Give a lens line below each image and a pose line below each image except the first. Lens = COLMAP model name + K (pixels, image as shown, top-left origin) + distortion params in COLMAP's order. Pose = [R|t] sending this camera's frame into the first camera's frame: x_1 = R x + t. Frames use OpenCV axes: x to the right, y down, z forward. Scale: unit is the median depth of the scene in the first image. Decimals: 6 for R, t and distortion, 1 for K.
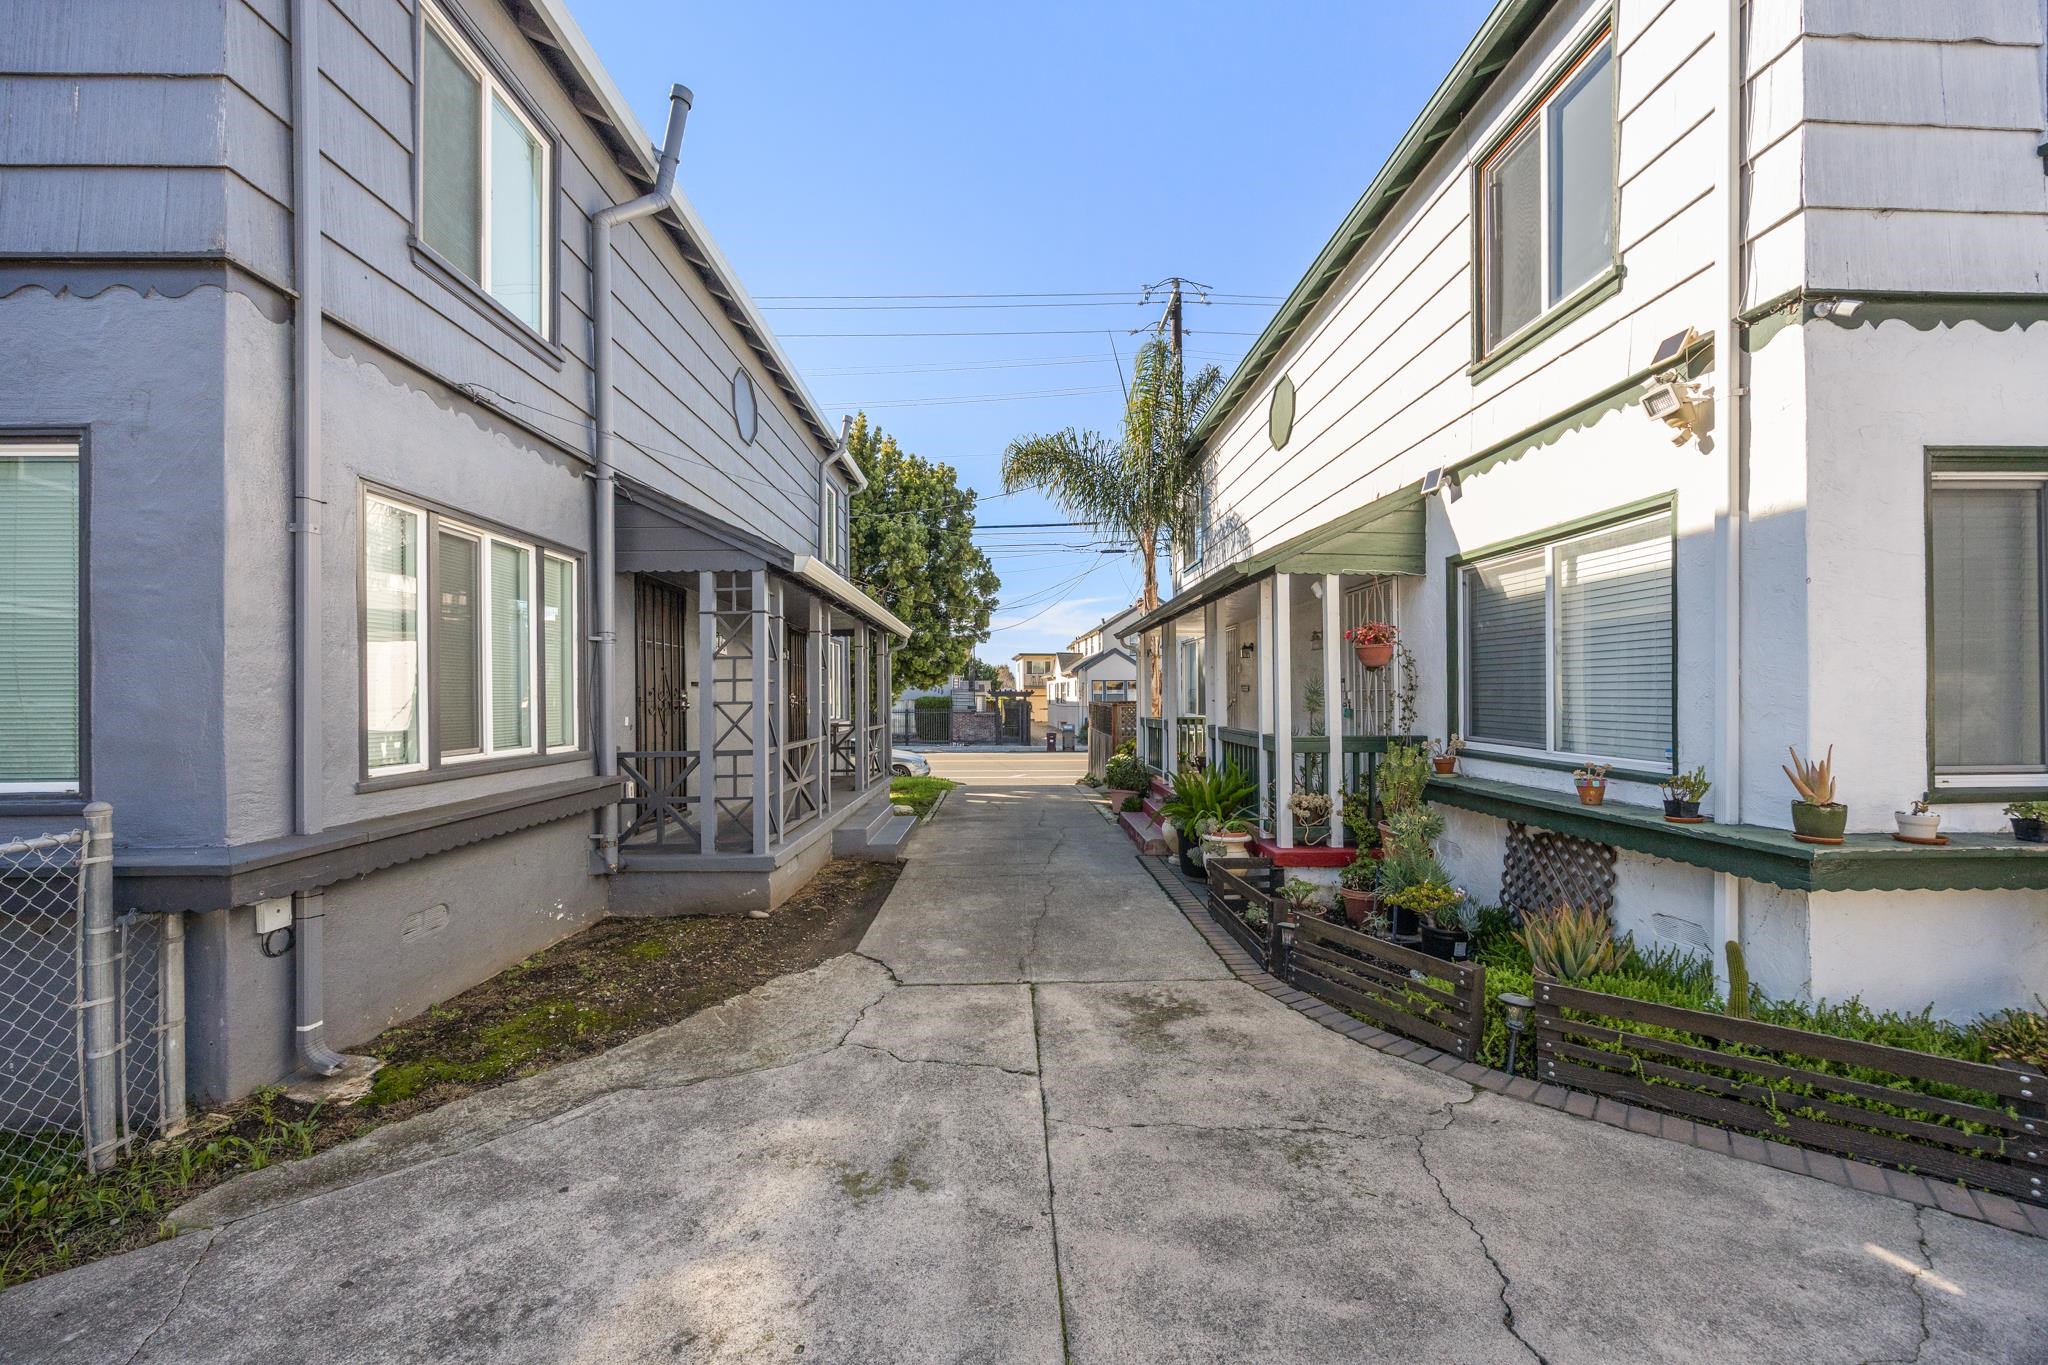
lens RADIAL K [[777.4, 0, 1035.0], [0, 777.4, 689.7], [0, 0, 1]] dist [-0.002591, -0.000068]
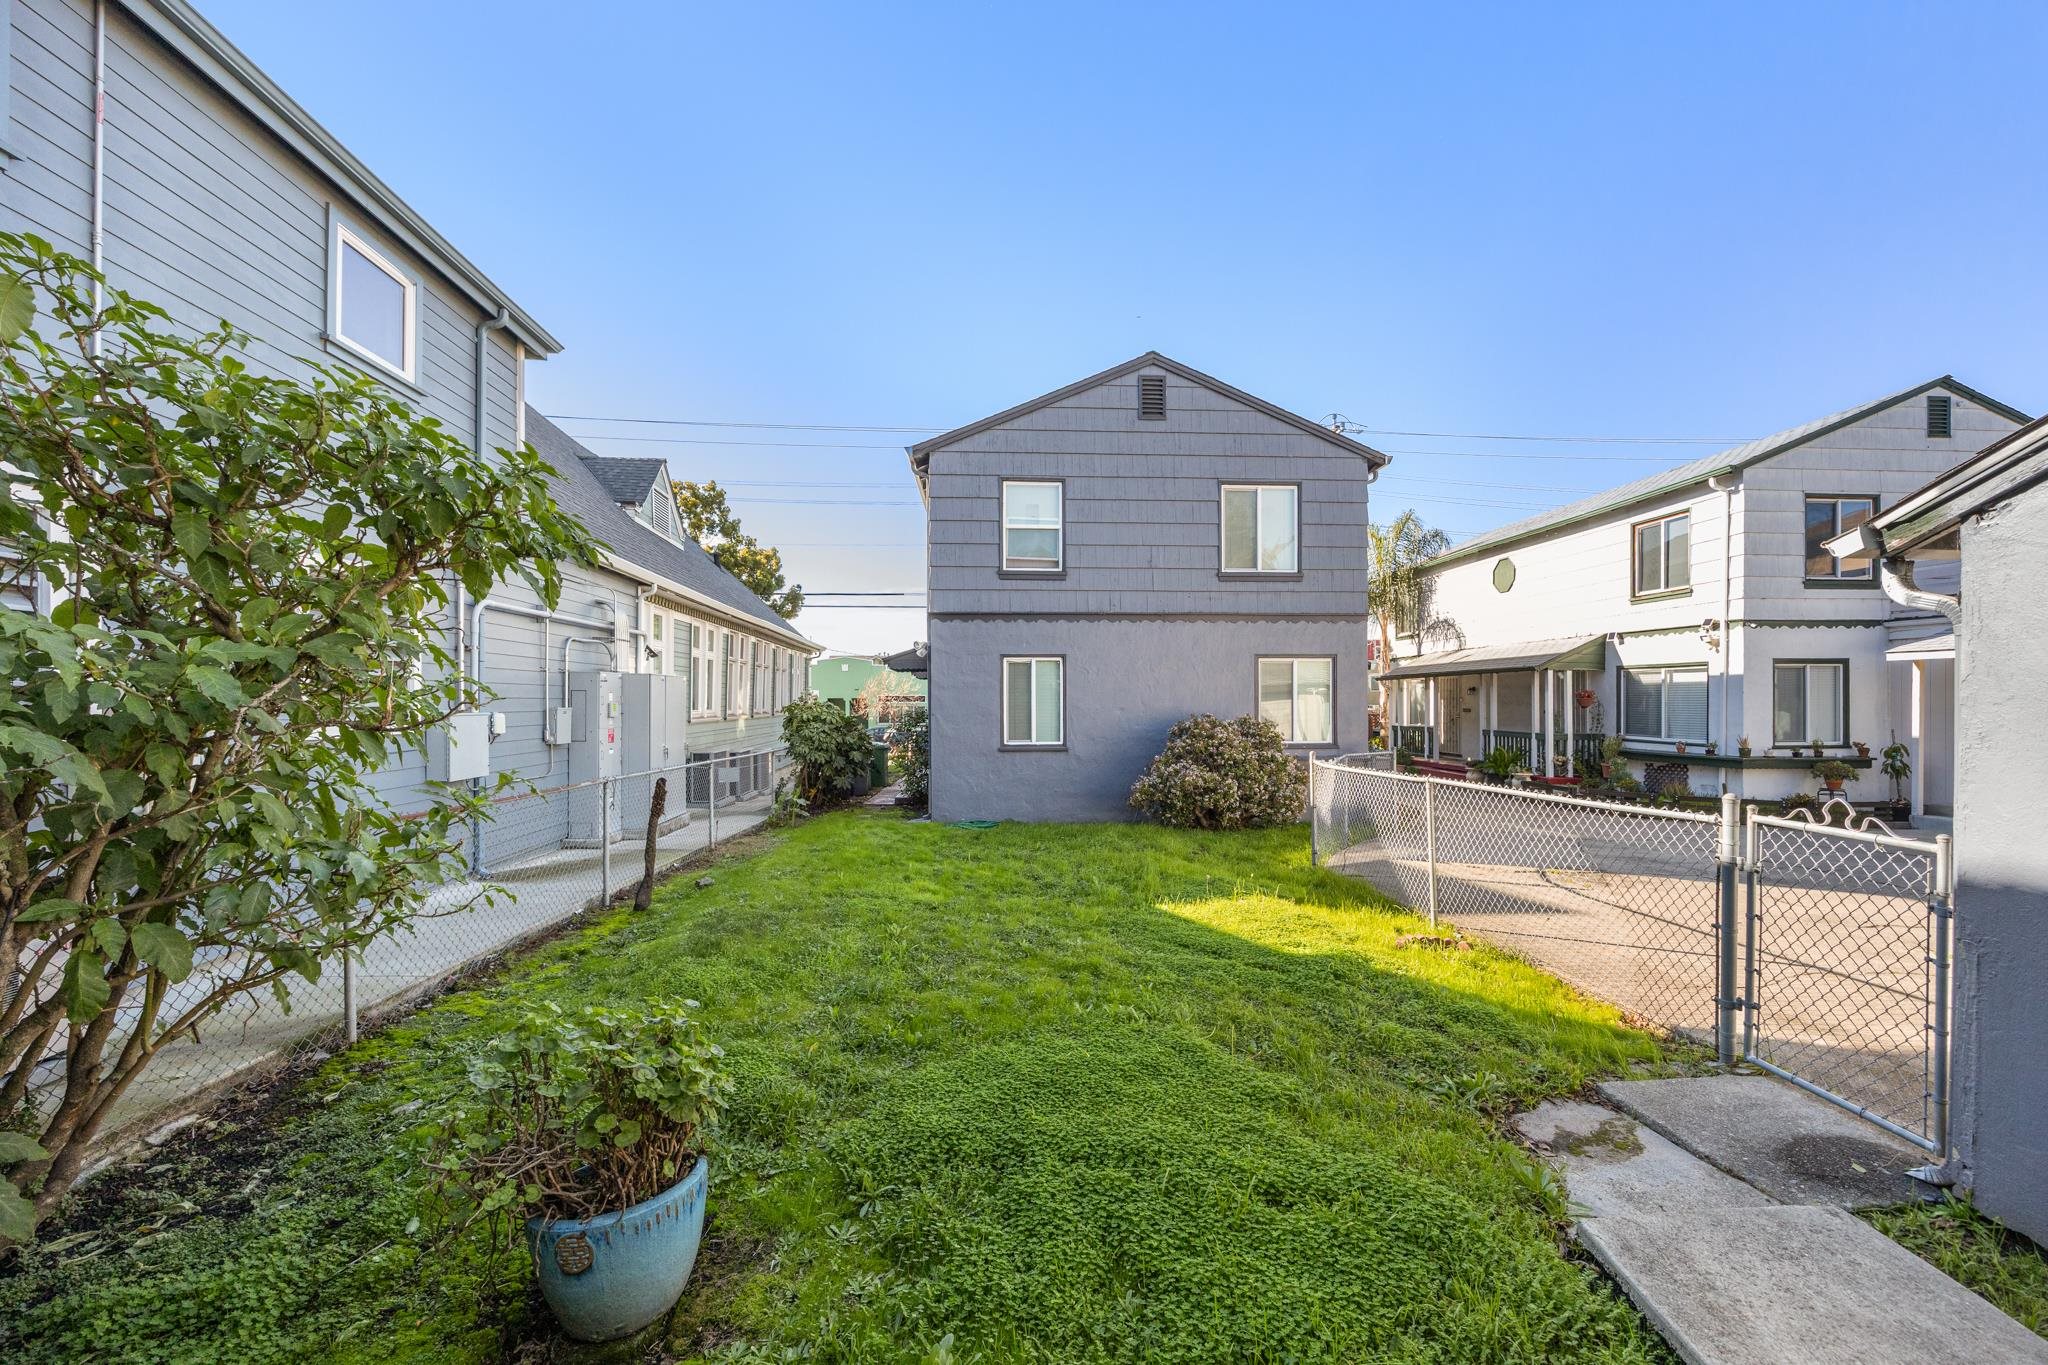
lens RADIAL K [[817.2, 0, 1018.9], [0, 817.2, 700.5], [0, 0, 1]] dist [-0.003316, -0.000074]
pose [[0.999454, 0.004960, 0.032663, -1.597312], [-0.005180, 0.999964, 0.006681, -0.060827], [-0.032629, -0.006846, 0.999444, -1.711838]]
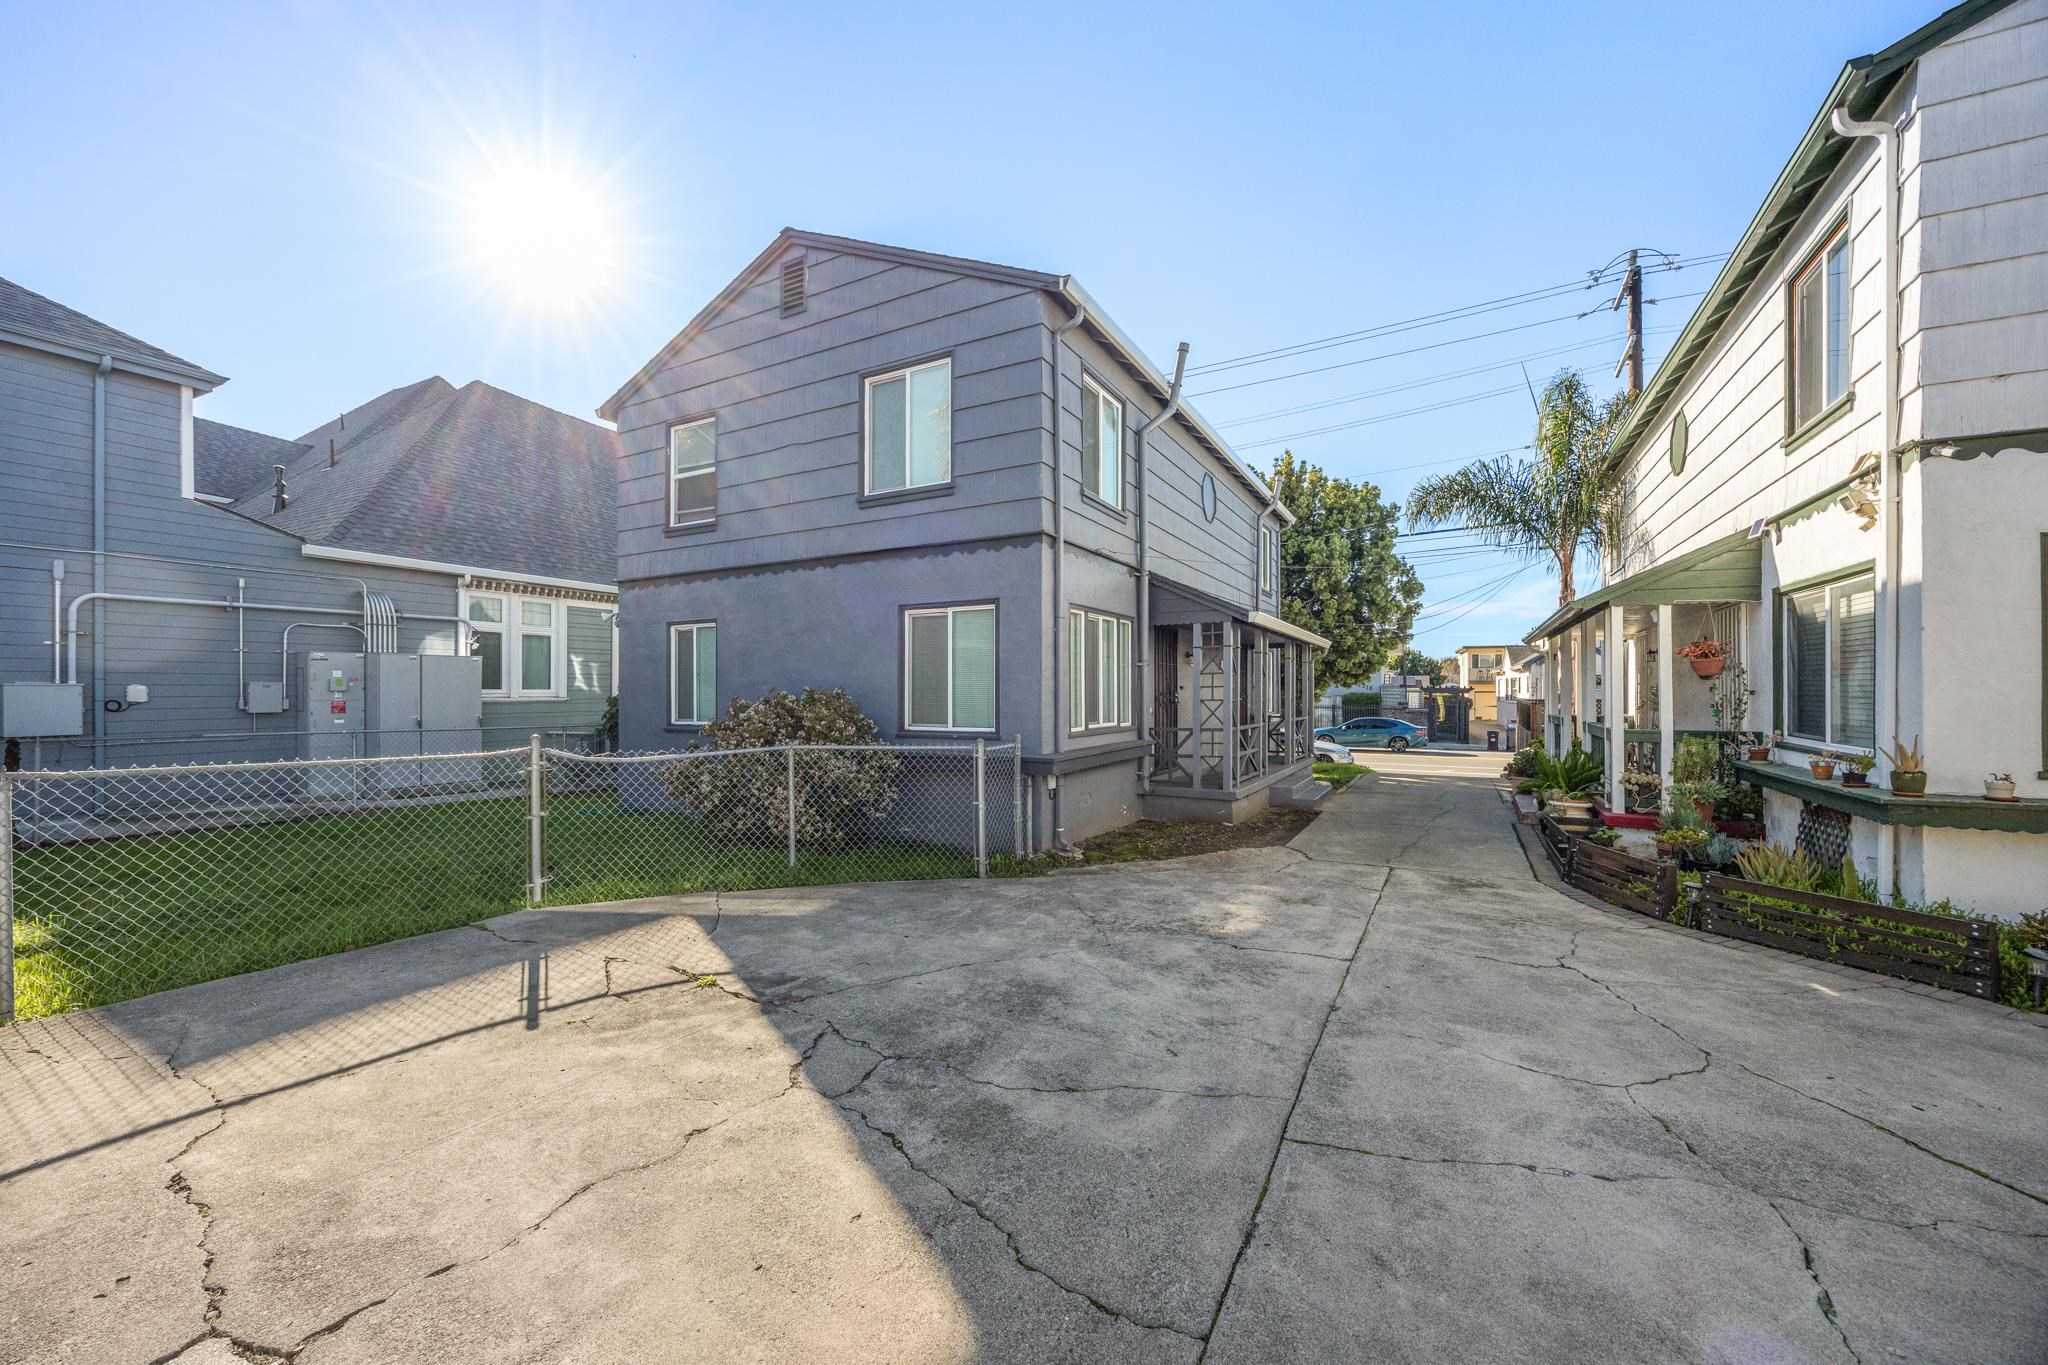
lens RADIAL K [[817.2, 0, 1018.9], [0, 817.2, 700.5], [0, 0, 1]] dist [-0.003316, -0.000074]
pose [[0.858017, 0.009304, -0.513538, 0.167646], [0.001689, 0.999779, 0.020936, -0.020410], [0.513619, -0.018831, 0.857812, -0.752808]]
